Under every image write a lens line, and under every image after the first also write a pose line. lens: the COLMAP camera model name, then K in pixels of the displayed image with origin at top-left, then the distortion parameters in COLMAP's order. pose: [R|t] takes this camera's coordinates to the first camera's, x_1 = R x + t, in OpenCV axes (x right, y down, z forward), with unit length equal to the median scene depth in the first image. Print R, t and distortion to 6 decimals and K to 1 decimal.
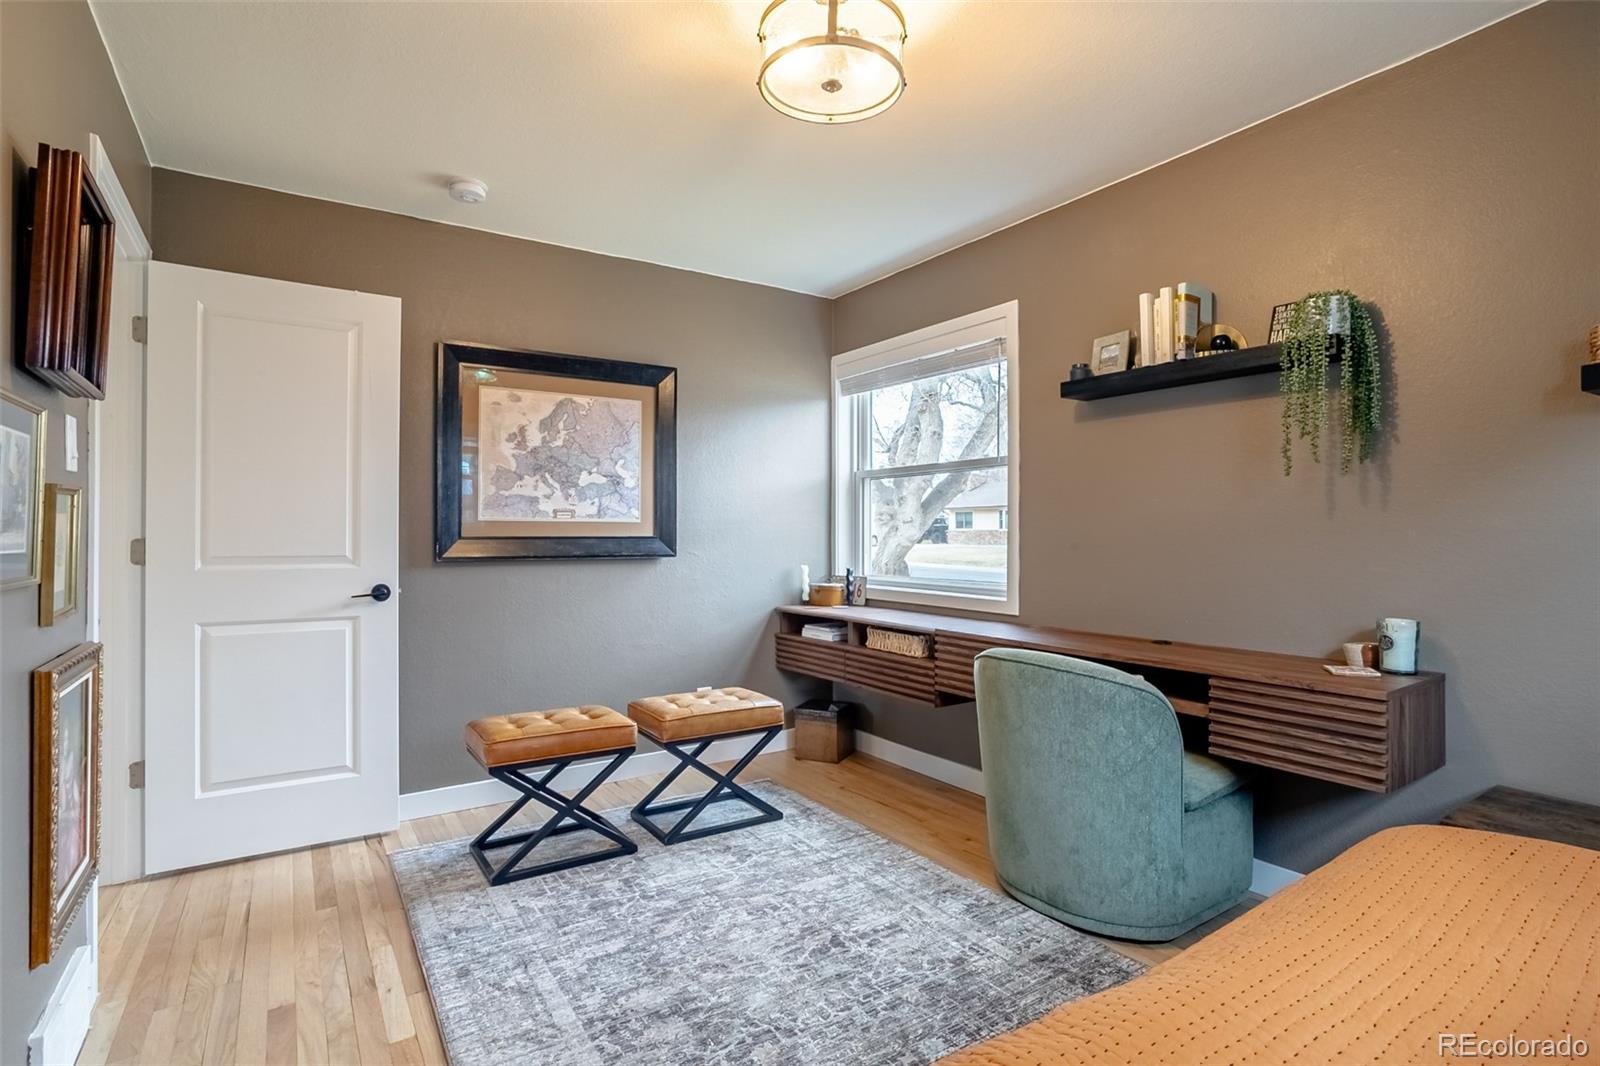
lens RADIAL K [[790.4, 0, 793.5], [0, 790.4, 536.4], [0, 0, 1]] dist [-0.067413, 0.032692]
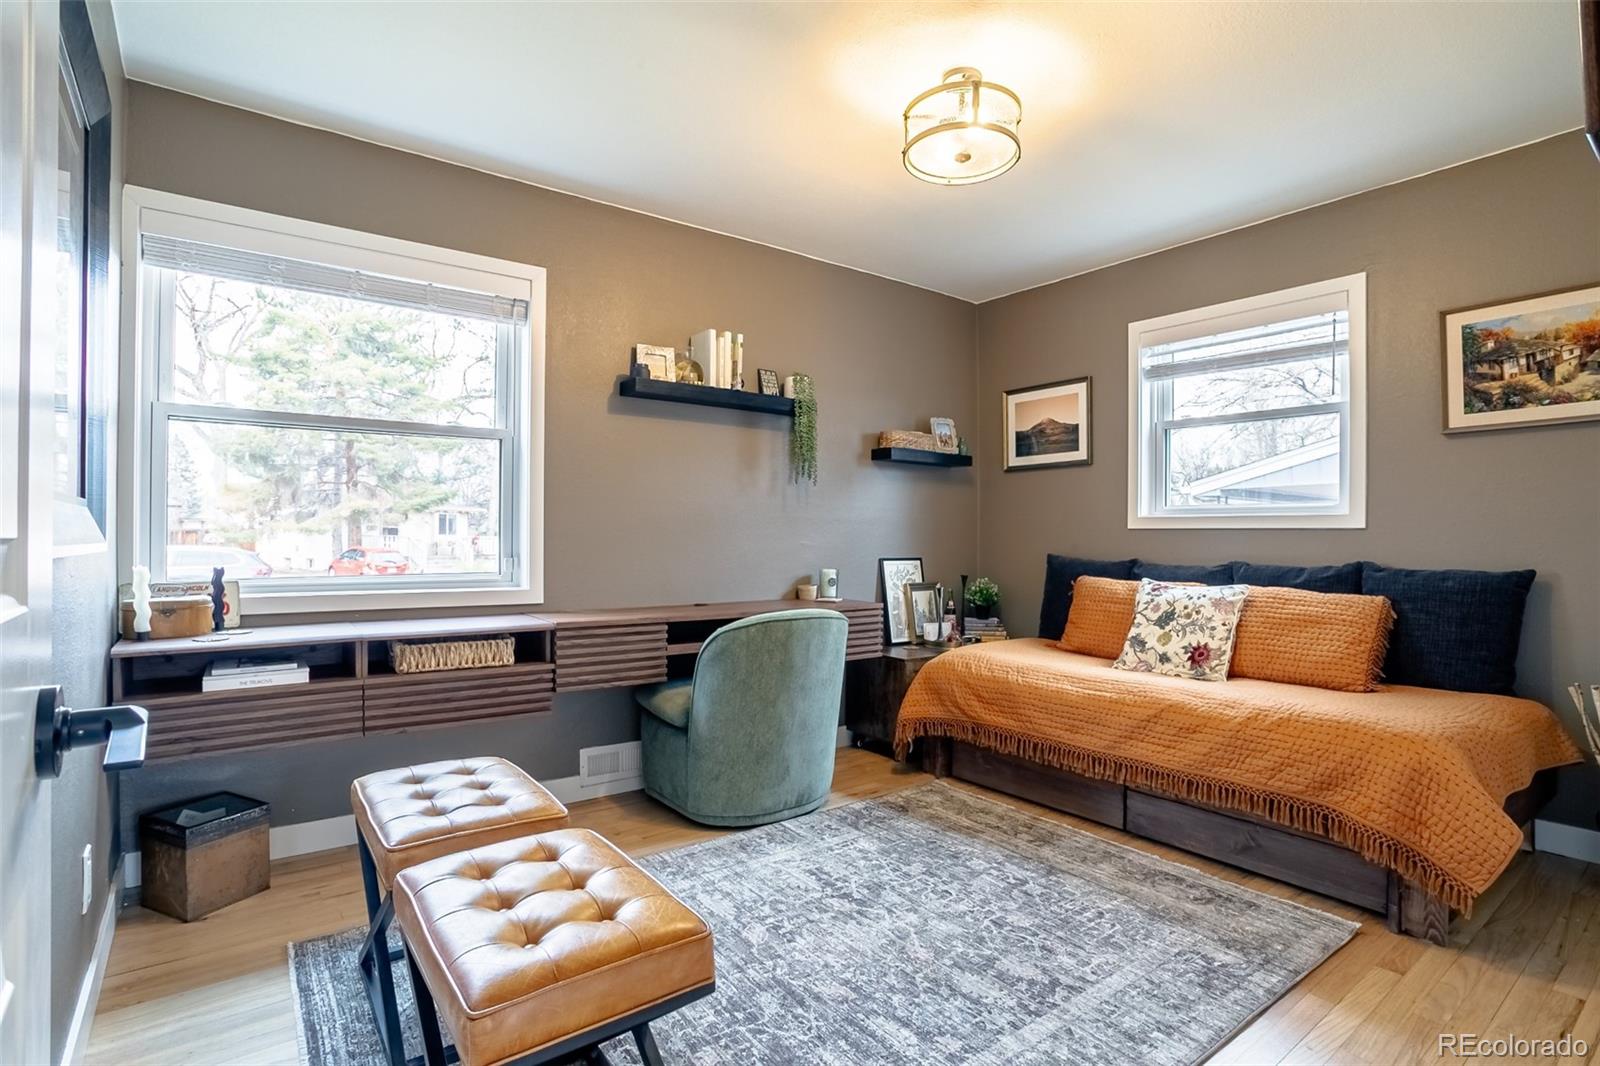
lens RADIAL K [[790.4, 0, 793.5], [0, 790.4, 536.4], [0, 0, 1]] dist [-0.067413, 0.032692]
pose [[-0.062966, -0.000442, 0.998016, -0.878720], [-0.002320, 0.999997, 0.000296, 0.025796], [-0.998013, -0.002297, -0.062967, 0.992807]]
